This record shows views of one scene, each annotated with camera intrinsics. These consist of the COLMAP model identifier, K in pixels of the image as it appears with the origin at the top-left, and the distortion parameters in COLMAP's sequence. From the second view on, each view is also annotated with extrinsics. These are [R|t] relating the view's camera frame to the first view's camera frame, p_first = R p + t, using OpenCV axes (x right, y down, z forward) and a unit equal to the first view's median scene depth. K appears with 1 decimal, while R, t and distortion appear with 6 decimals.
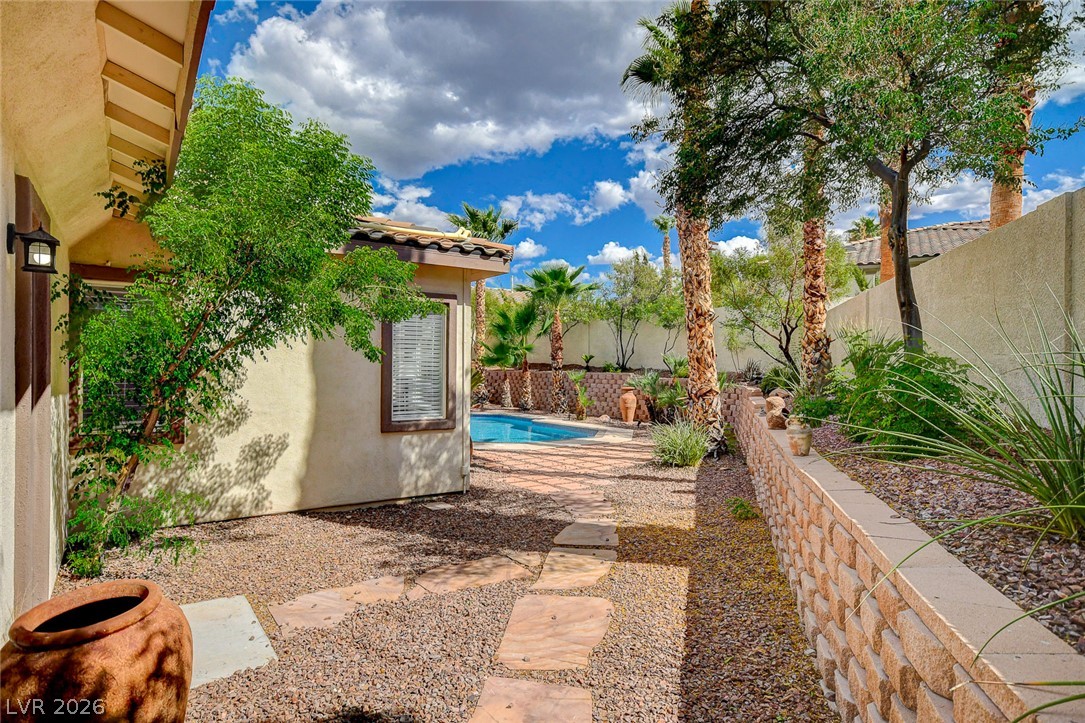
lens RADIAL K [[636.2, 0, 543.6], [0, 636.2, 367.3], [0, 0, 1]] dist [0.002702, 0.000860]
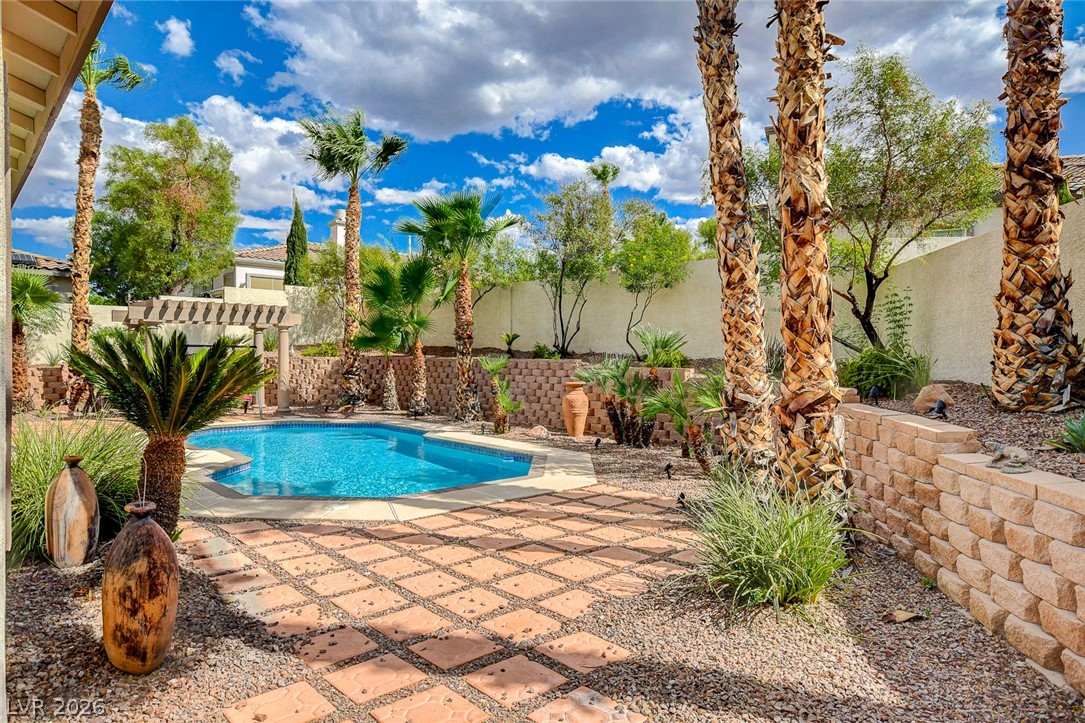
lens RADIAL K [[636.2, 0, 543.6], [0, 636.2, 367.3], [0, 0, 1]] dist [0.002702, 0.000860]
pose [[0.991011, -0.002571, 0.133752, 0.015277], [0.000191, 0.999841, 0.017806, 0.005251], [-0.133777, -0.017620, 0.990855, 0.358428]]
